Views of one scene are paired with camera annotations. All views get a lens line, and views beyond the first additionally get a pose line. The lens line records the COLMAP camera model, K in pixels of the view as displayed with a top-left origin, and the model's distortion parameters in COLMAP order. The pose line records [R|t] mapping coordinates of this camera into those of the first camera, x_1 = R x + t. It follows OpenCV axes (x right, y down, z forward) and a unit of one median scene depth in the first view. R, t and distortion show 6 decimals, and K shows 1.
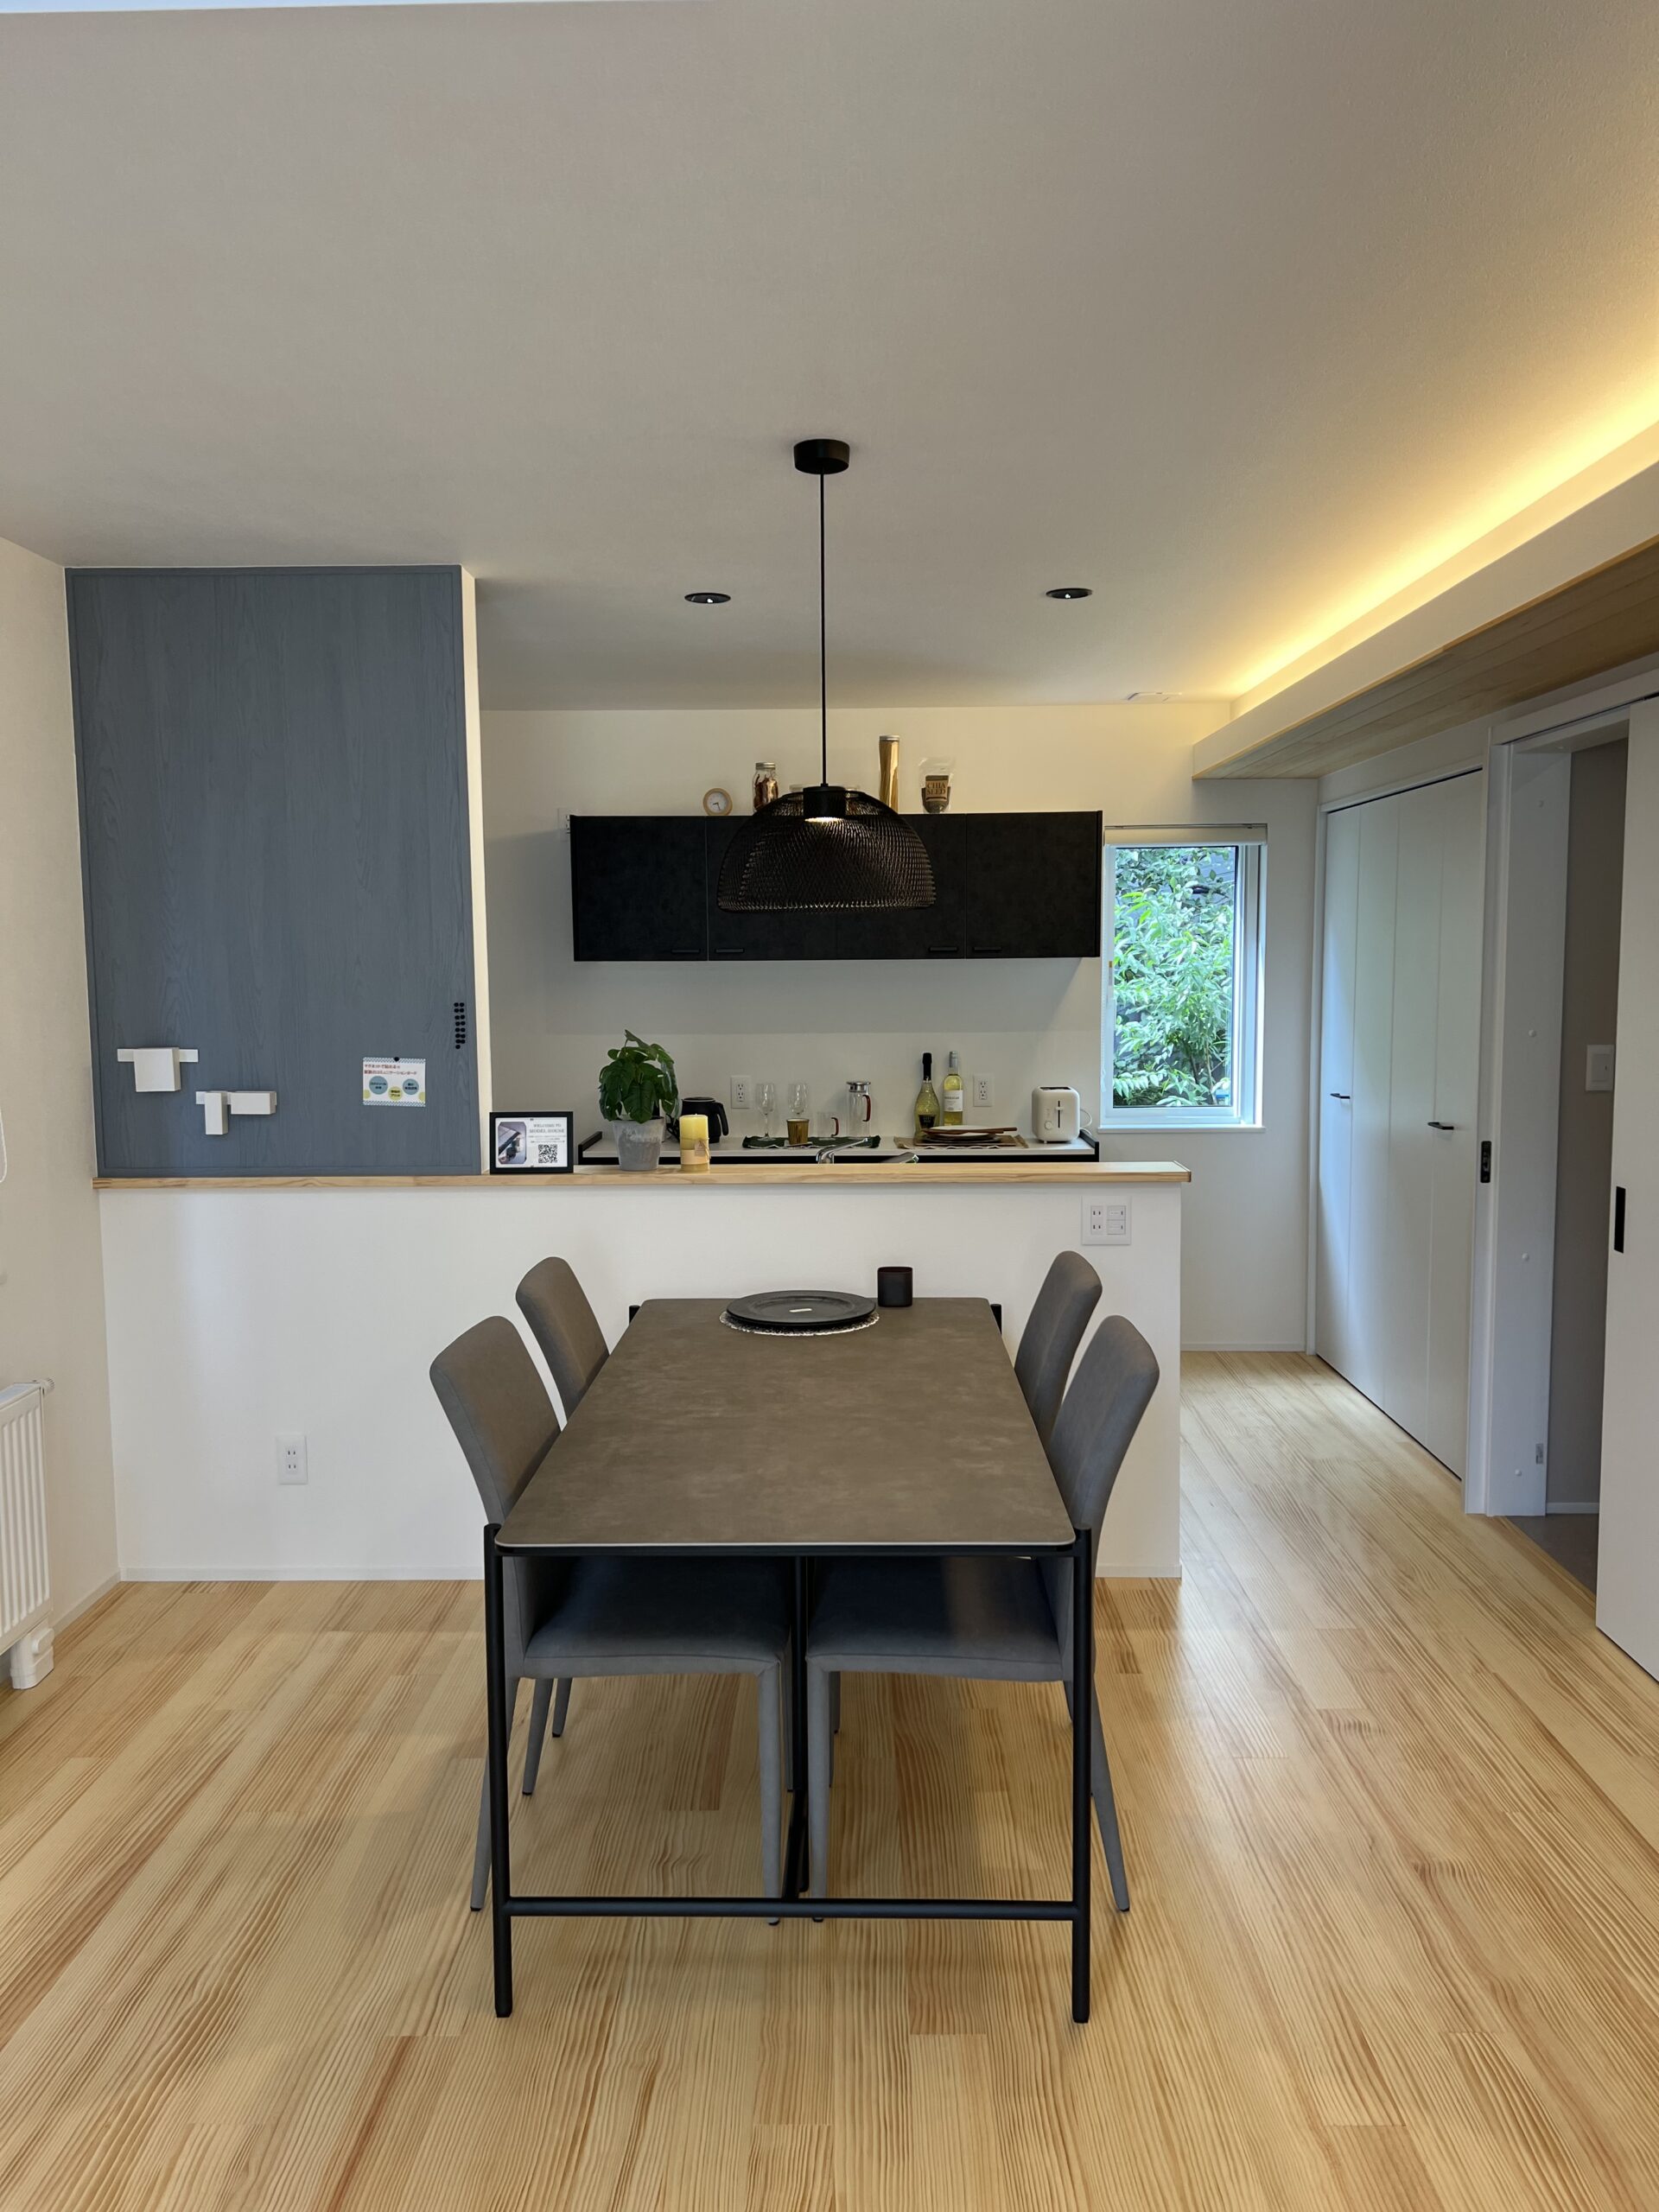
lens RADIAL K [[1666.6, 0, 829.5], [0, 1666.6, 1106.0], [0, 0, 1]] dist [0.192988, -0.000261]
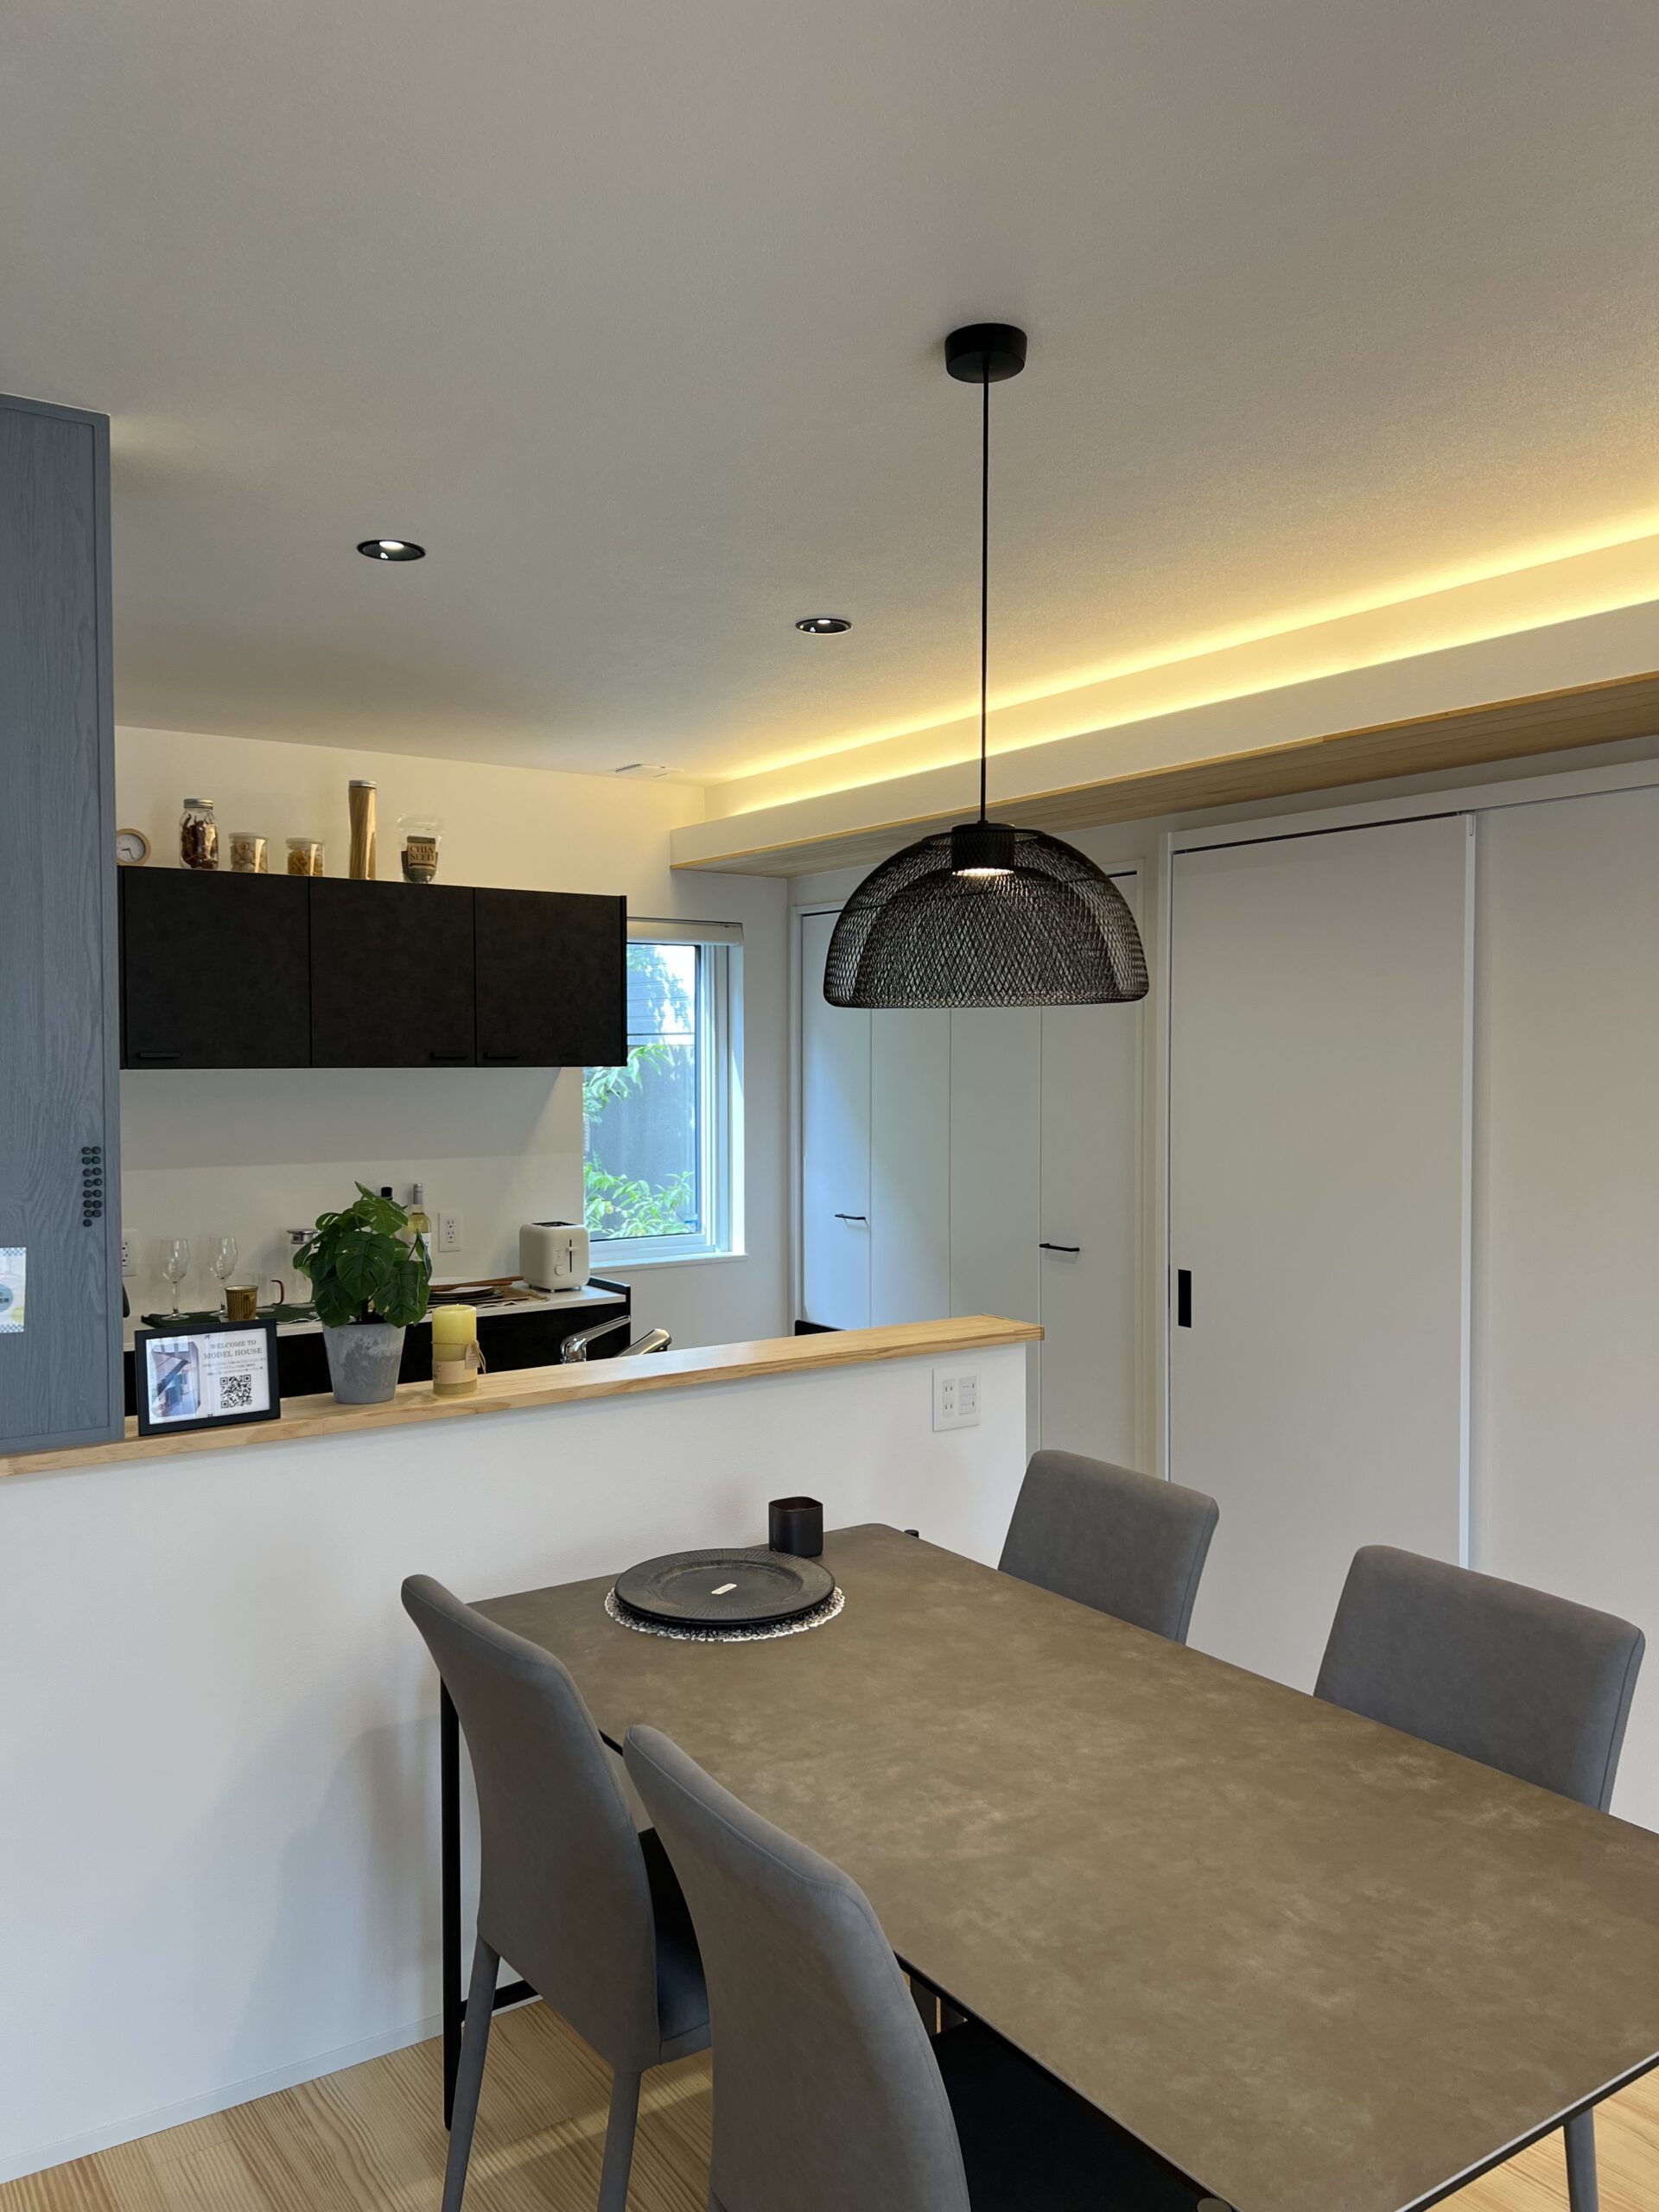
lens RADIAL K [[1670.3, 0, 826.9], [0, 1670.3, 1093.1], [0, 0, 1]] dist [0.065157, -0.086998]
pose [[0.819468, -0.007347, 0.573078, -0.338980], [0.047079, 0.997401, -0.054533, -0.035504], [-0.571188, 0.071668, 0.817685, 0.369404]]
